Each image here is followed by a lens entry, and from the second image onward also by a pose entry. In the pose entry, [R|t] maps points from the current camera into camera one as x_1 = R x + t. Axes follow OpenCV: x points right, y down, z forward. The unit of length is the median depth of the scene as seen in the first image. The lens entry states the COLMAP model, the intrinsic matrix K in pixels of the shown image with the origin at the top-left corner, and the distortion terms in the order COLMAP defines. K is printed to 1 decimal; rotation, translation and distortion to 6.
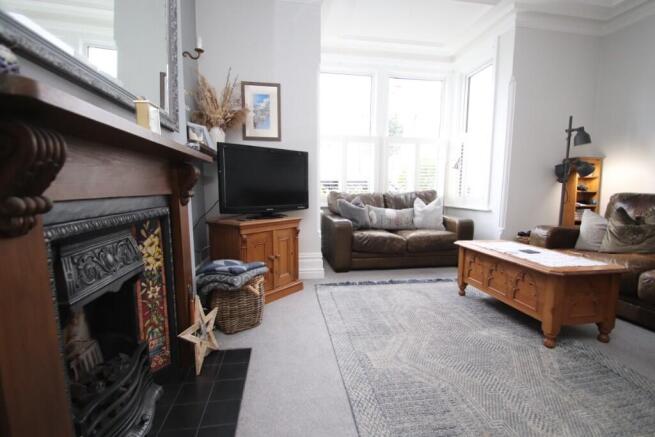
lens RADIAL K [[306.5, 0, 330.0], [0, 306.5, 224.3], [0, 0, 1]] dist [0.003064, -0.003505]
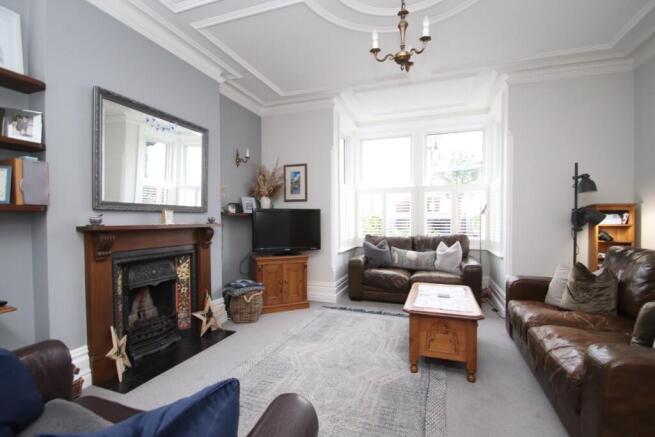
lens RADIAL K [[306.5, 0, 330.6], [0, 306.5, 221.9], [0, 0, 1]] dist [0.003064, -0.003505]
pose [[0.879198, -0.001468, -0.476454, 0.649232], [-0.050294, 0.994122, -0.095870, -0.045459], [0.473794, 0.108252, 0.873957, -0.204815]]
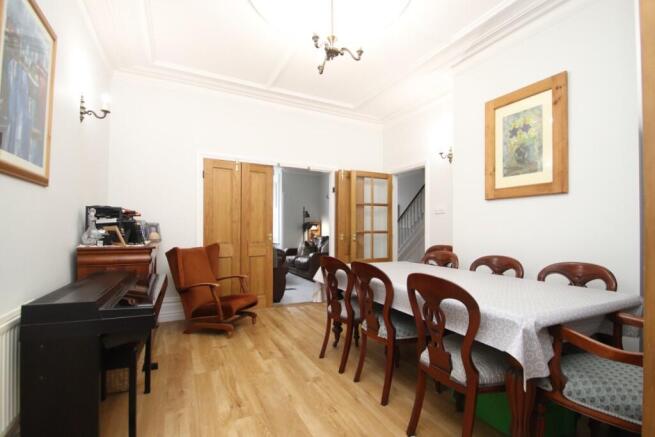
lens RADIAL K [[306.5, 0, 329.7], [0, 306.5, 223.0], [0, 0, 1]] dist [0.003064, -0.003505]
pose [[0.957182, 0.000141, 0.289488, 0.273750], [0.038940, 0.990849, -0.129238, 0.152954], [-0.286857, 0.134977, 0.948417, -1.742827]]
